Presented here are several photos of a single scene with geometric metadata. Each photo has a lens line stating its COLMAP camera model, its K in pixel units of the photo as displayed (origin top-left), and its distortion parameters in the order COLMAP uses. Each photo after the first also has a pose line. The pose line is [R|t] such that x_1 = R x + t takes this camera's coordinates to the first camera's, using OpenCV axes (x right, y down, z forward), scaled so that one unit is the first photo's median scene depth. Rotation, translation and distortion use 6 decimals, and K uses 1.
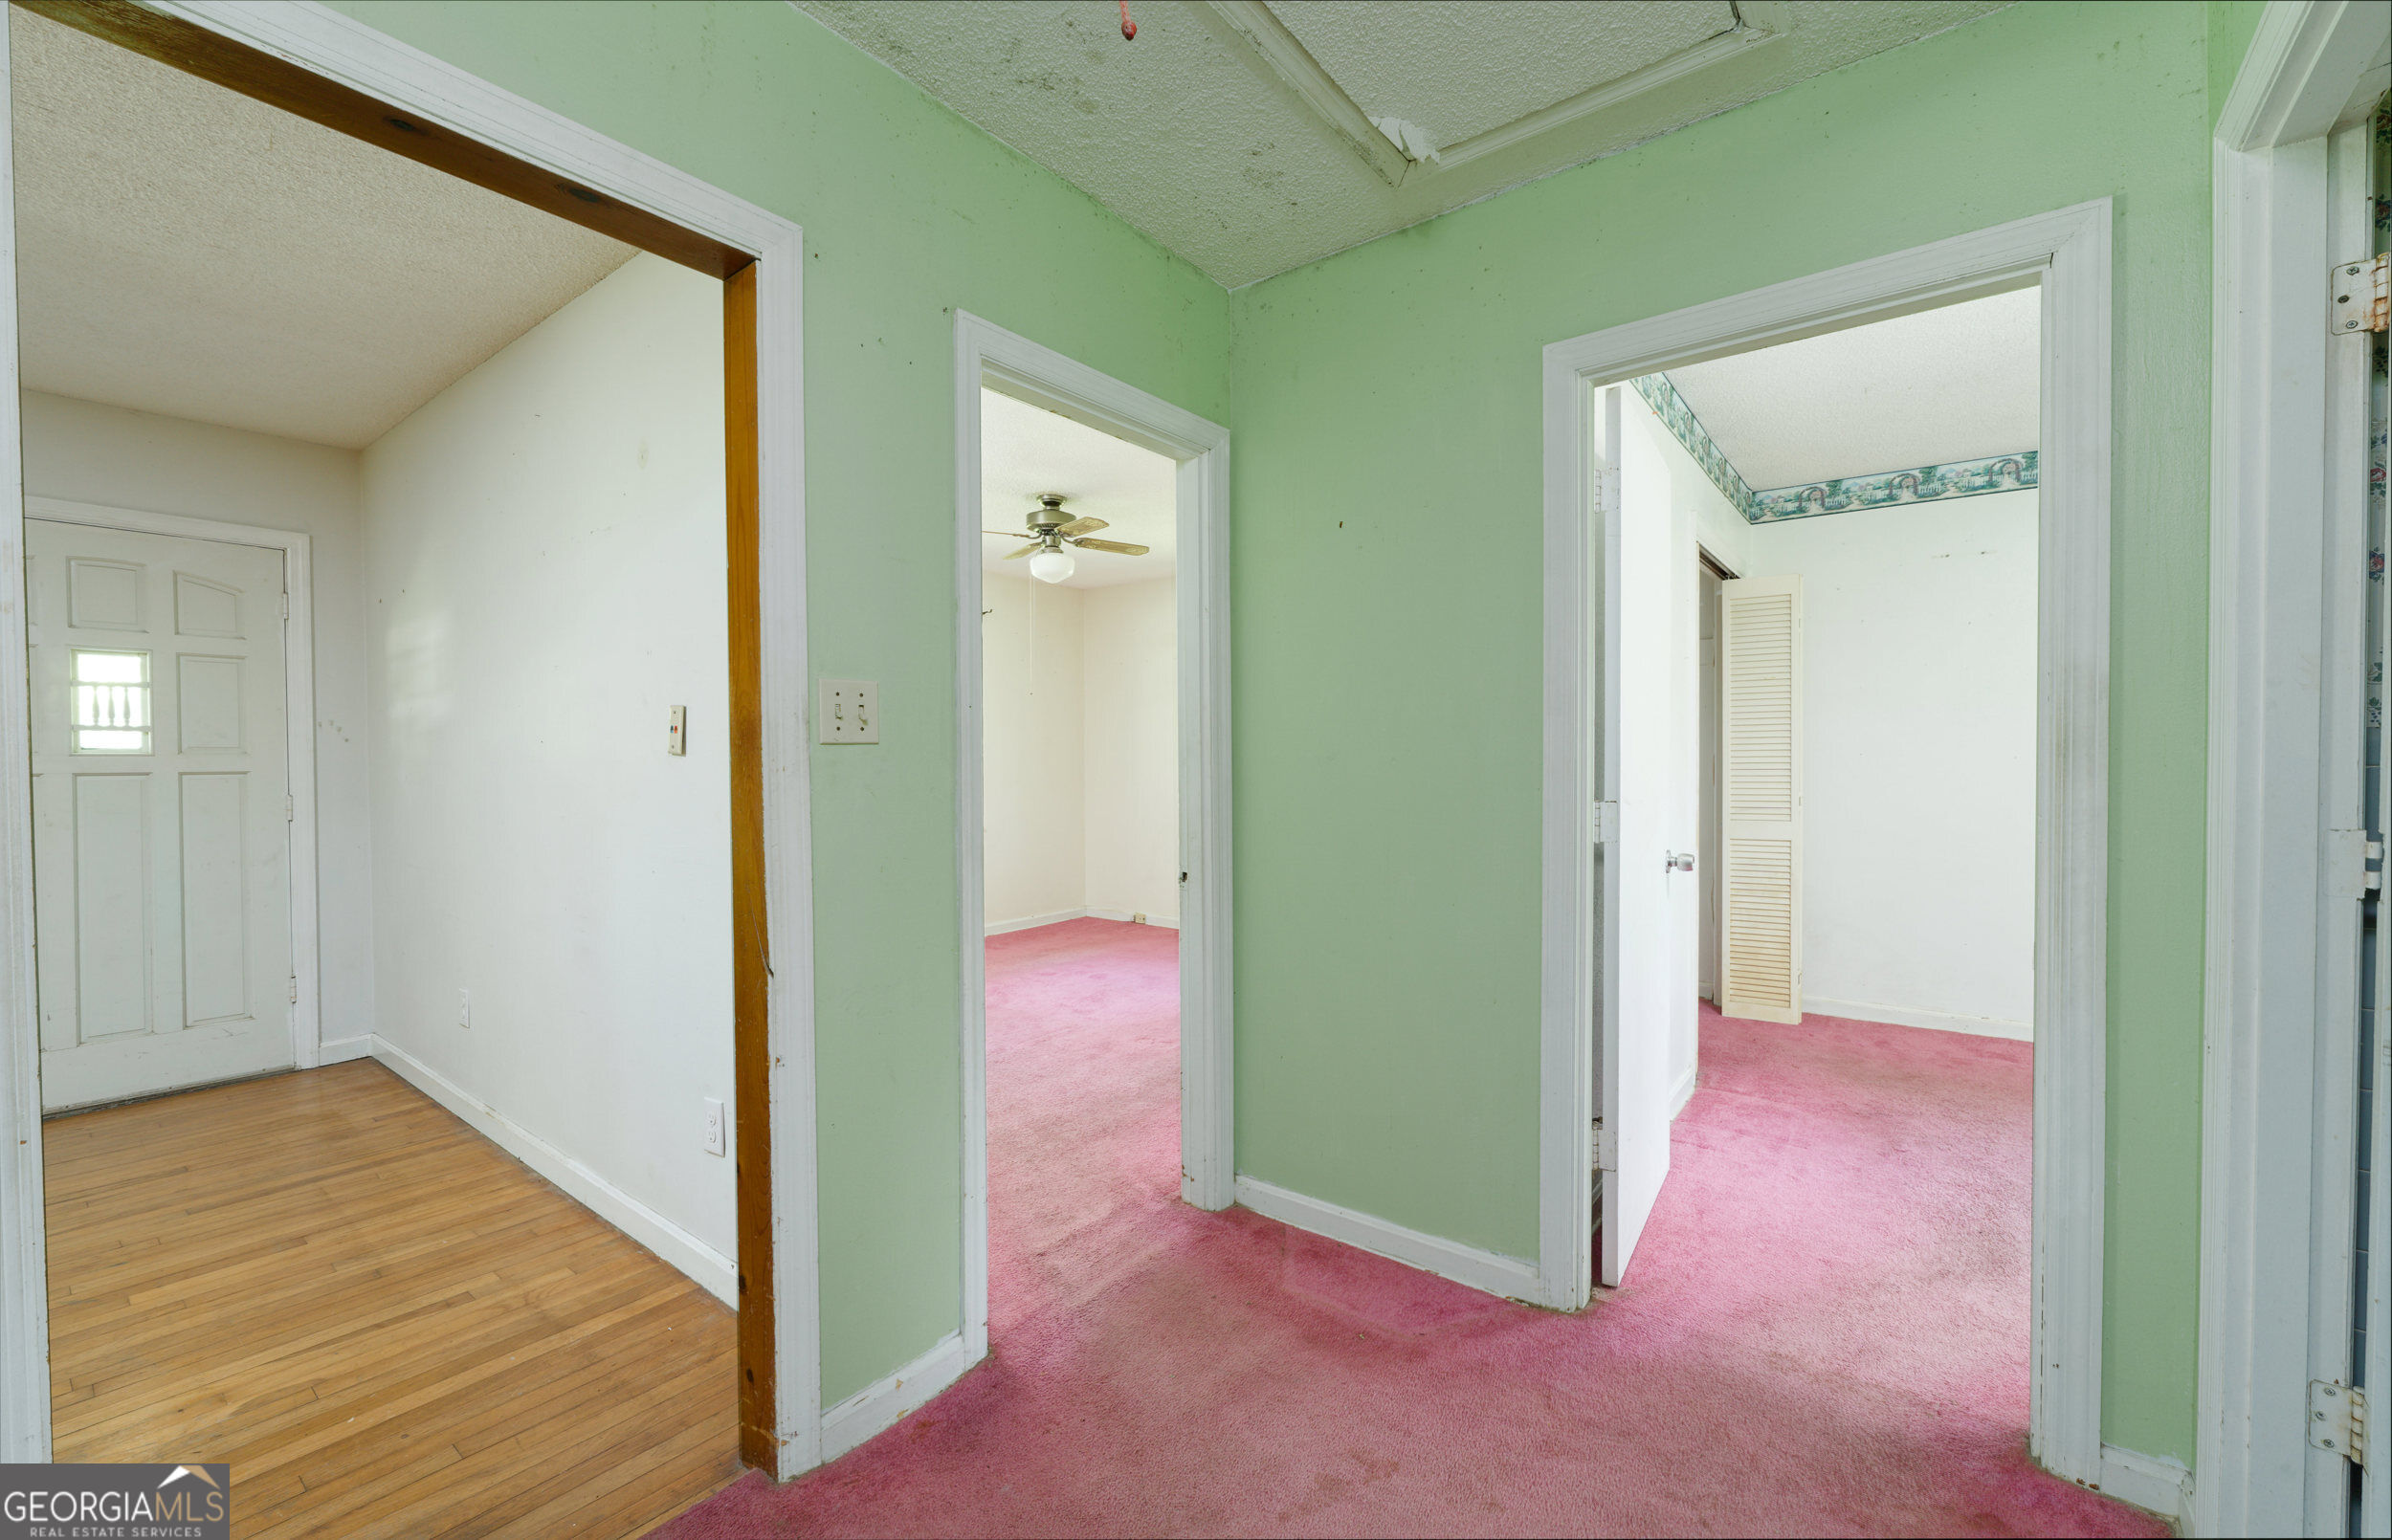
lens RADIAL K [[964.5, 0, 1197.2], [0, 964.5, 775.8], [0, 0, 1]] dist [-0.001150, 0.000181]
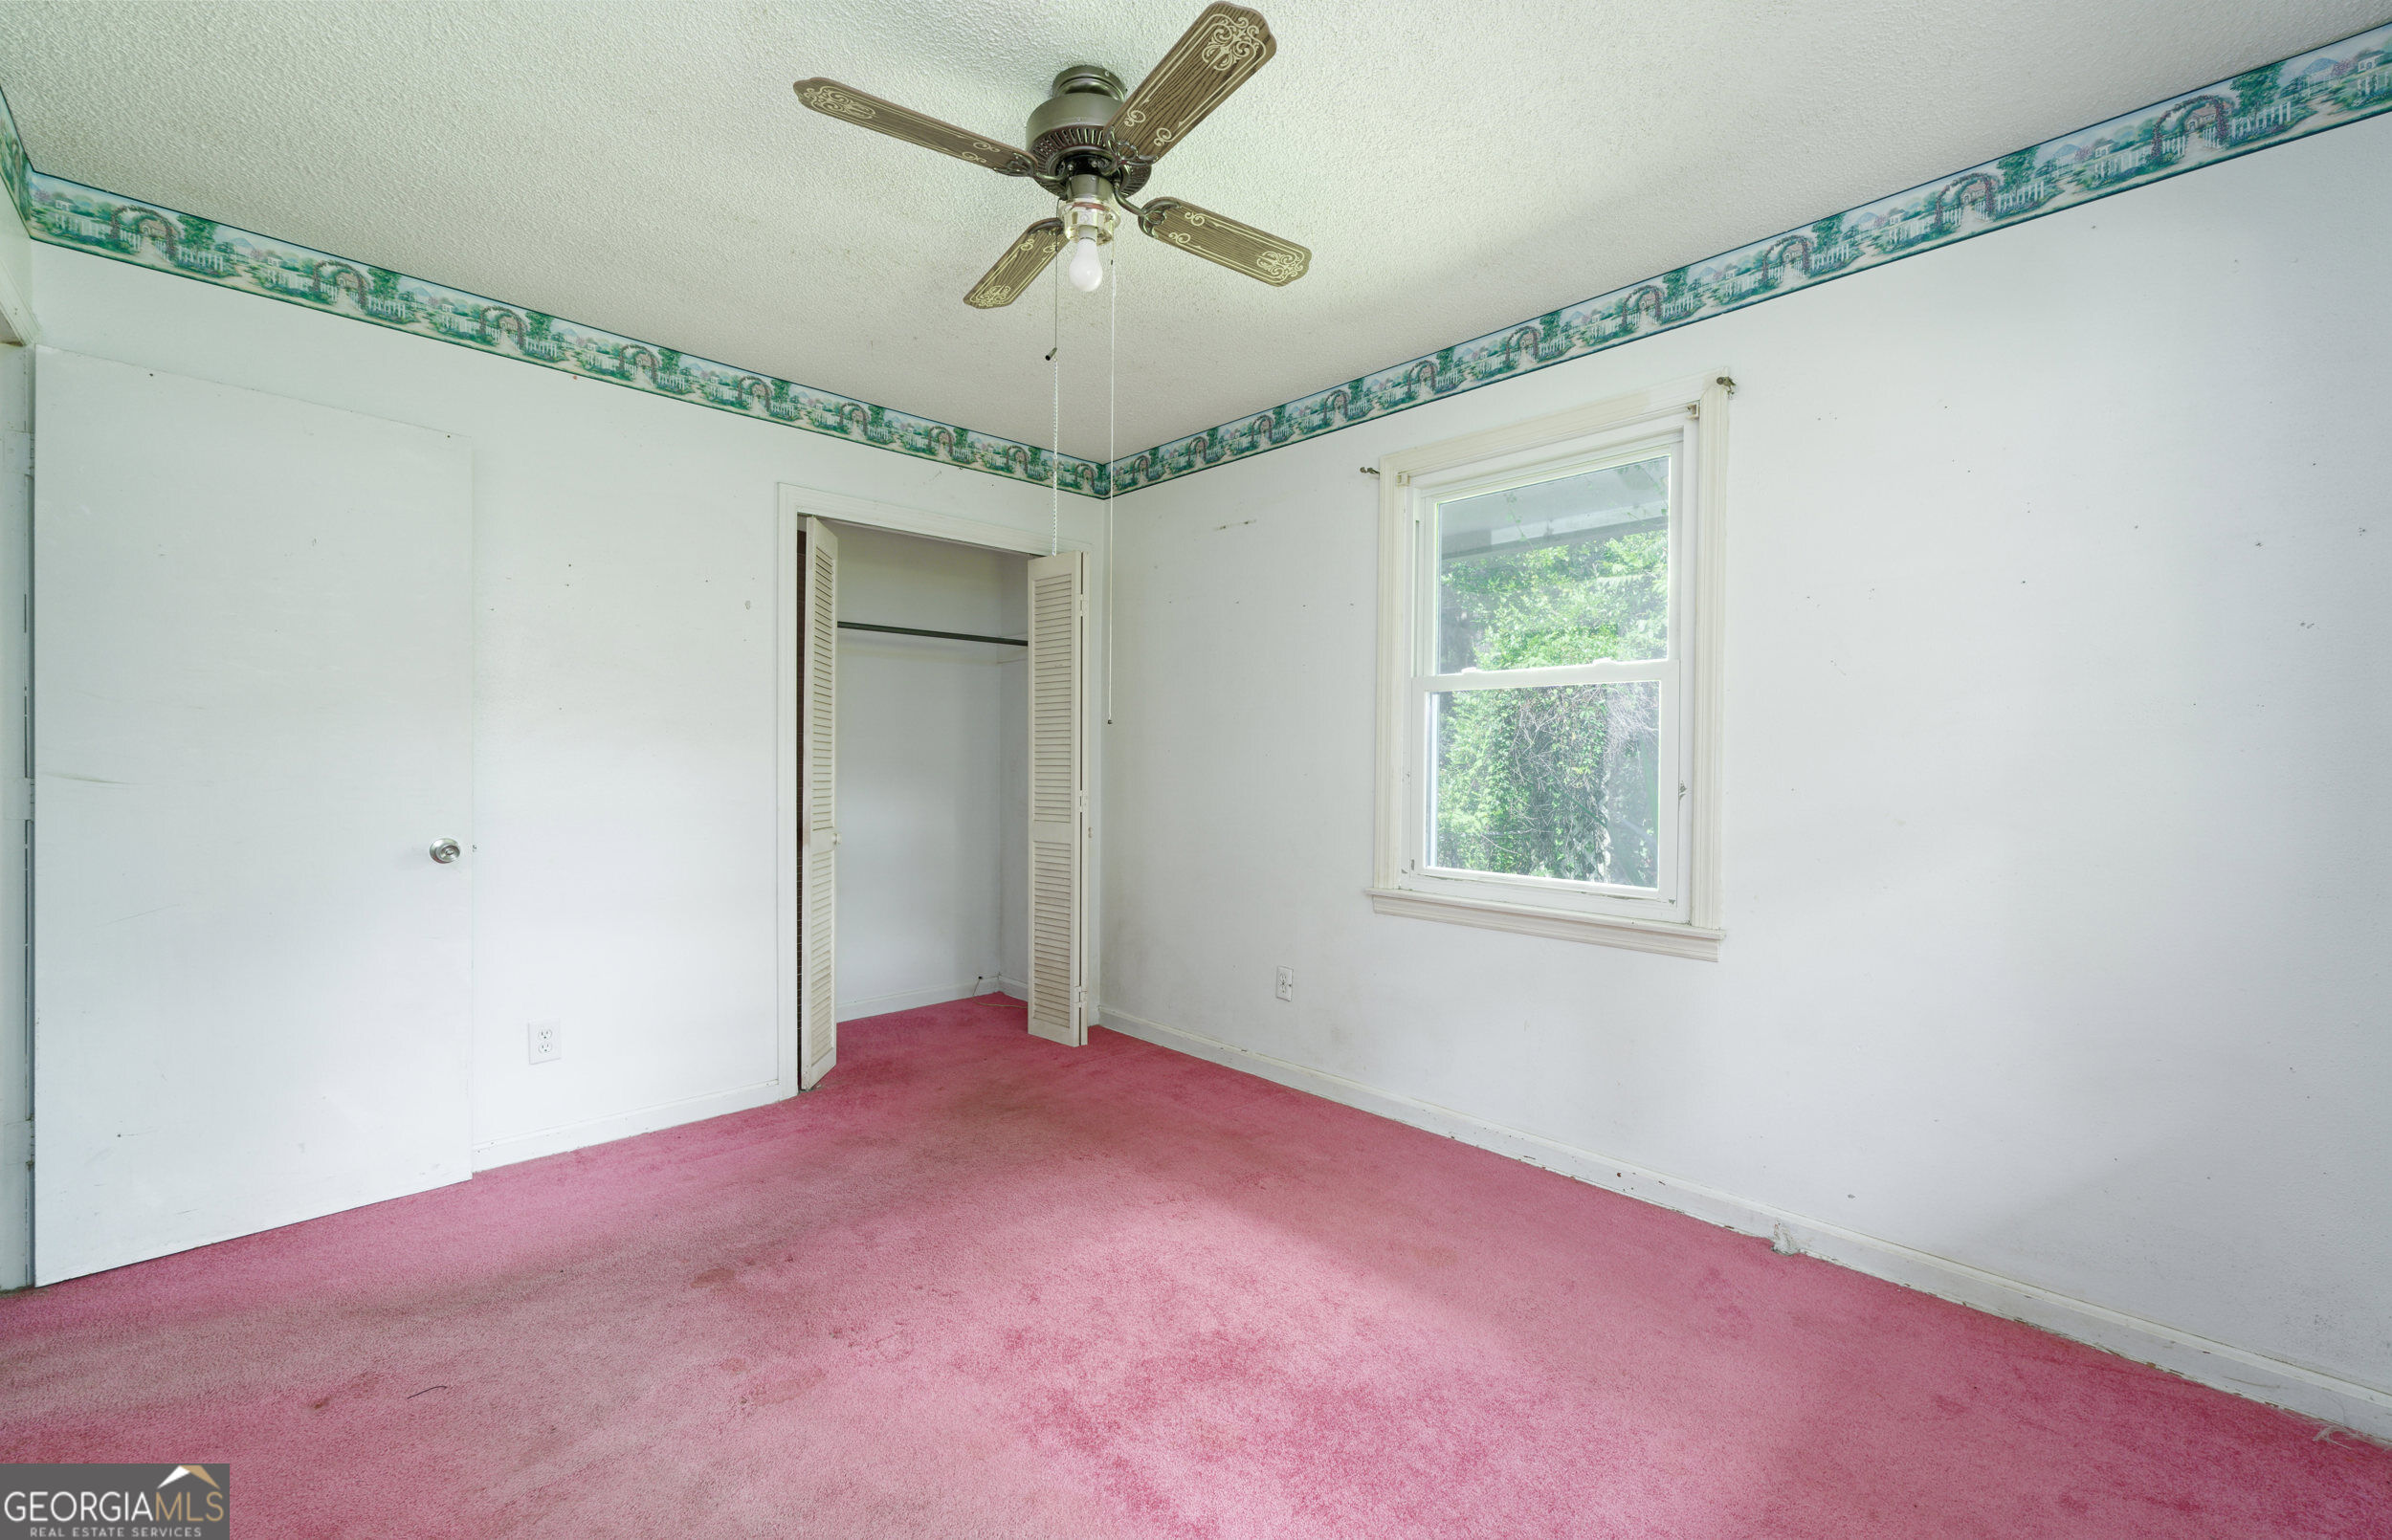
lens RADIAL K [[964.5, 0, 1197.2], [0, 964.5, 775.8], [0, 0, 1]] dist [-0.001150, 0.000181]
pose [[0.989770, 0.015186, -0.141865, 0.845450], [-0.016053, 0.999859, -0.004968, 0.005716], [0.141770, 0.007194, 0.989874, 0.111117]]
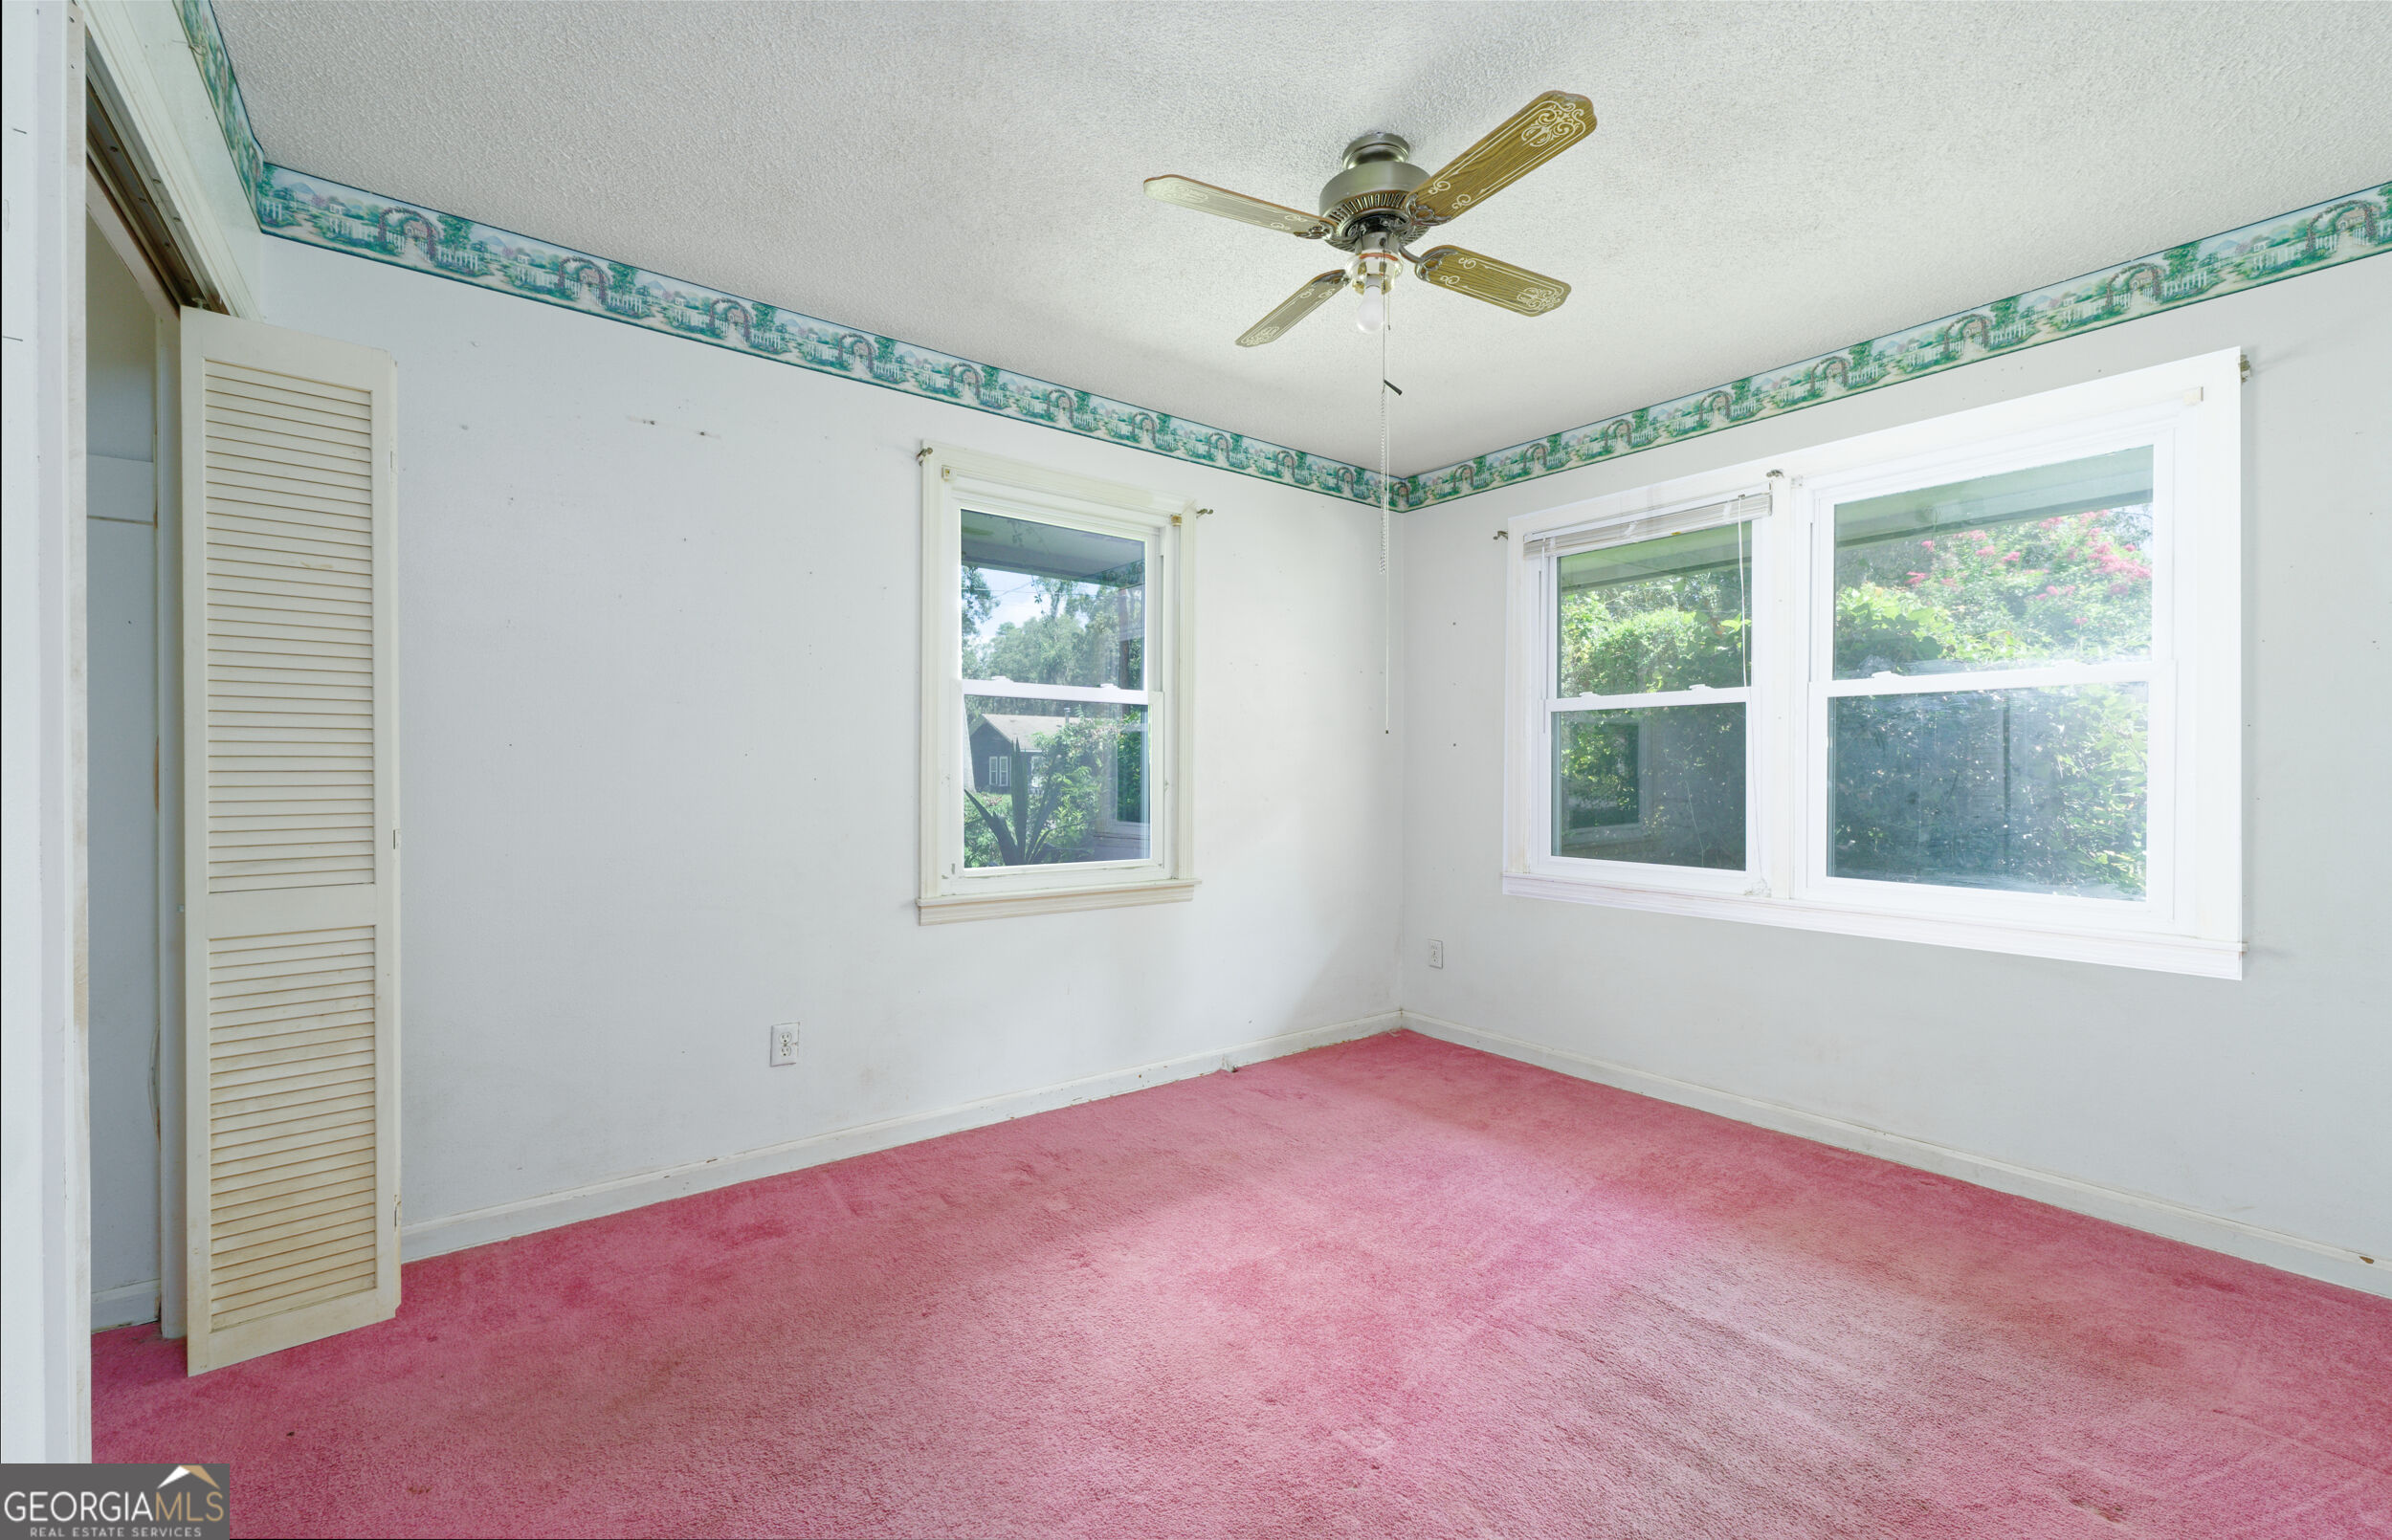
lens RADIAL K [[964.5, 0, 1197.2], [0, 964.5, 775.8], [0, 0, 1]] dist [-0.001150, 0.000181]
pose [[0.256846, 0.002094, 0.966450, 0.265762], [0.012515, 0.999907, -0.005493, 0.003911], [-0.966371, 0.013506, 0.256796, 0.490897]]
